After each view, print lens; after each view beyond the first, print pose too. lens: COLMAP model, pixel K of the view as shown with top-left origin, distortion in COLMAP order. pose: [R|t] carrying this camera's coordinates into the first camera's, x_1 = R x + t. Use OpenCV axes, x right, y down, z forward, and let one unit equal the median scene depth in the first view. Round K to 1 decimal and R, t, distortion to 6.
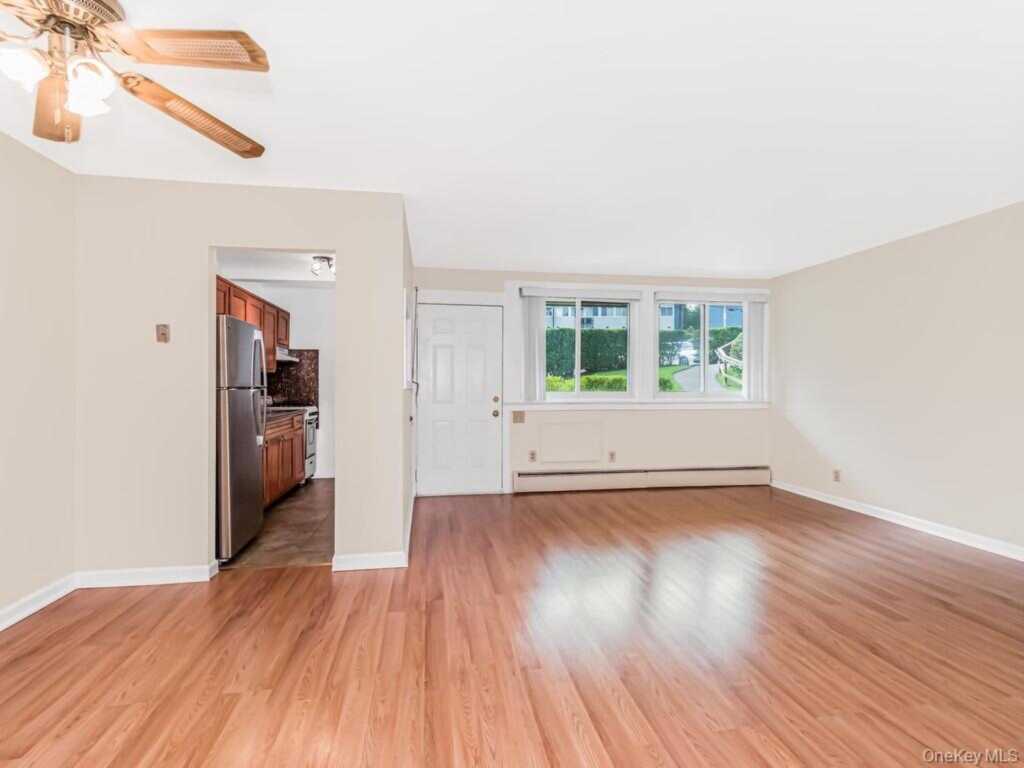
lens RADIAL K [[525.1, 0, 518.5], [0, 525.1, 385.8], [0, 0, 1]] dist [0.001323, -0.000191]
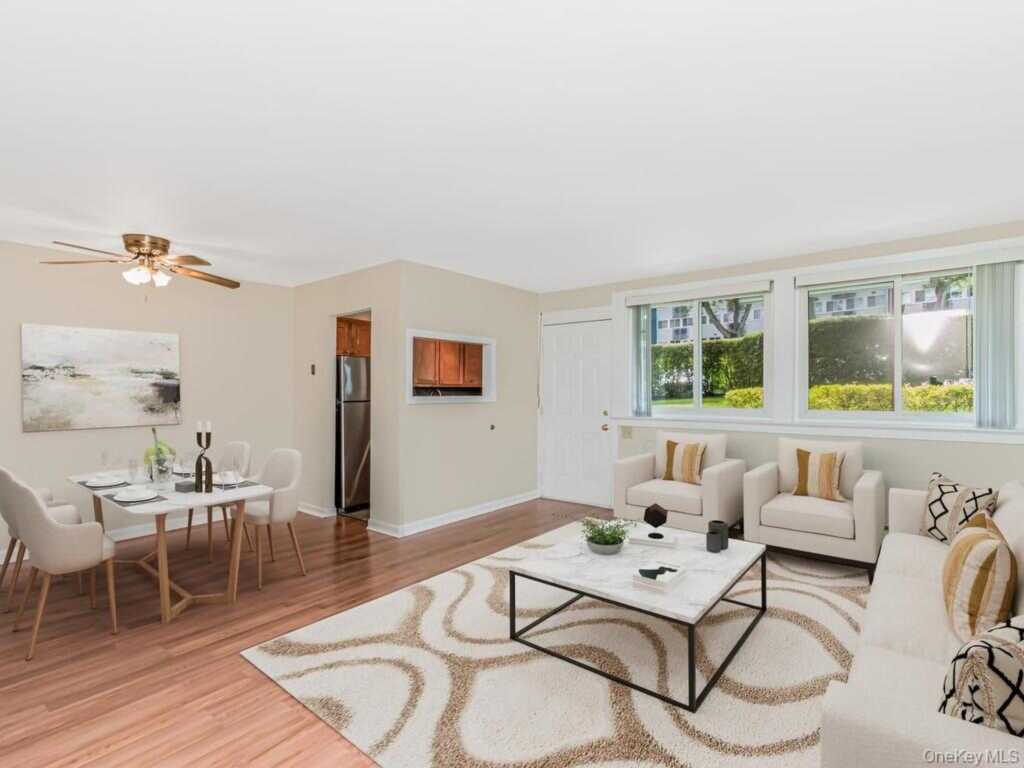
lens RADIAL K [[525.1, 0, 518.5], [0, 525.1, 385.8], [0, 0, 1]] dist [0.001323, -0.000191]
pose [[0.649450, -0.007590, -0.760367, 0.605352], [-0.008285, 0.999820, -0.017056, -0.008065], [0.760360, 0.017377, 0.649270, 0.217782]]
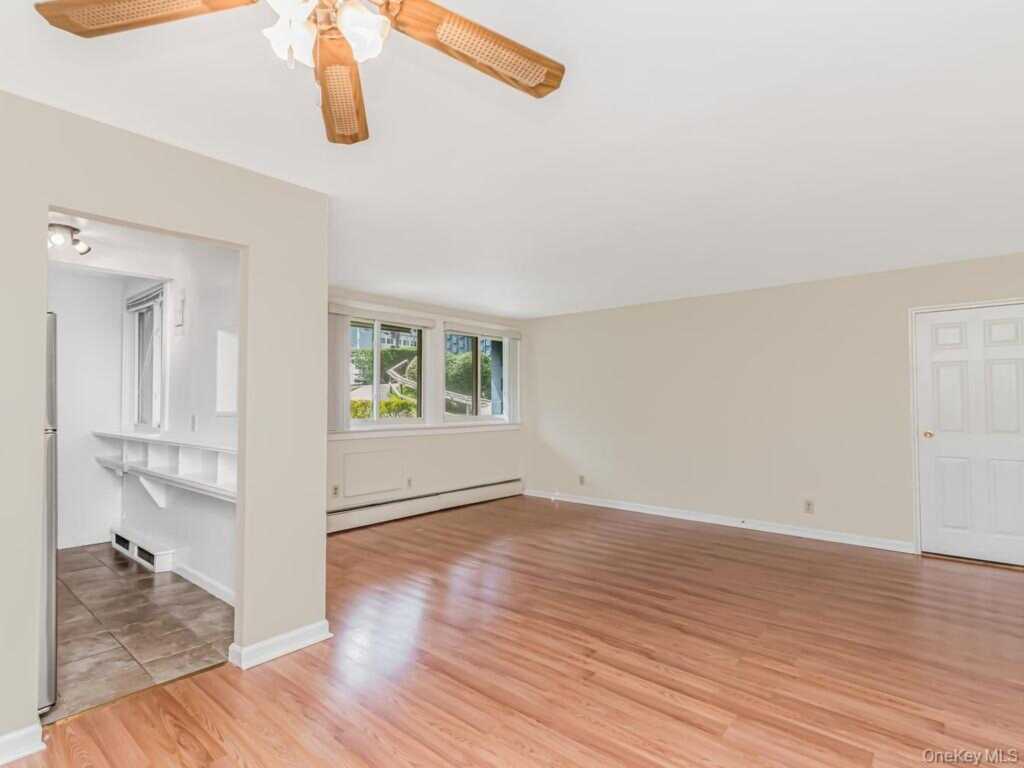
lens RADIAL K [[526.3, 0, 548.6], [0, 526.3, 388.2], [0, 0, 1]] dist [0.003875, 0.000747]
pose [[0.749811, 0.019813, 0.661356, -0.300346], [-0.001572, 0.999602, -0.028165, -0.016907], [-0.661651, 0.020079, 0.749543, 0.076123]]
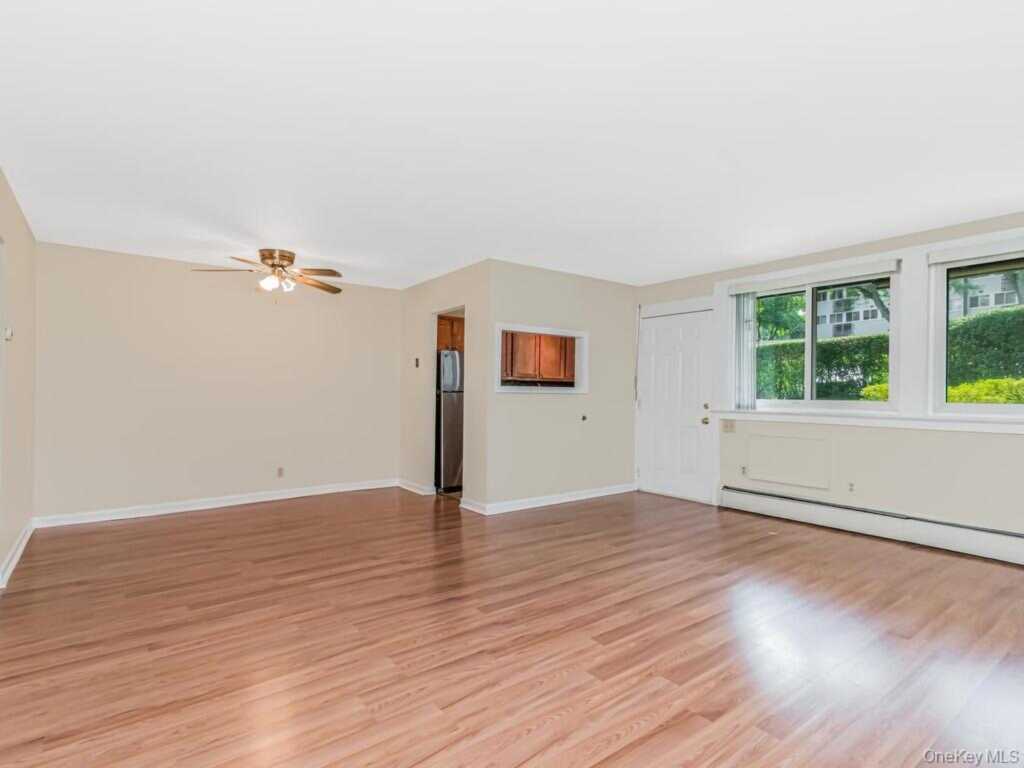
lens RADIAL K [[525.1, 0, 518.5], [0, 525.1, 385.8], [0, 0, 1]] dist [0.001323, -0.000191]
pose [[0.460681, -0.007857, -0.887531, 0.653085], [-0.008949, 0.999869, -0.013496, 0.003903], [0.887521, 0.014159, 0.460550, 0.239443]]
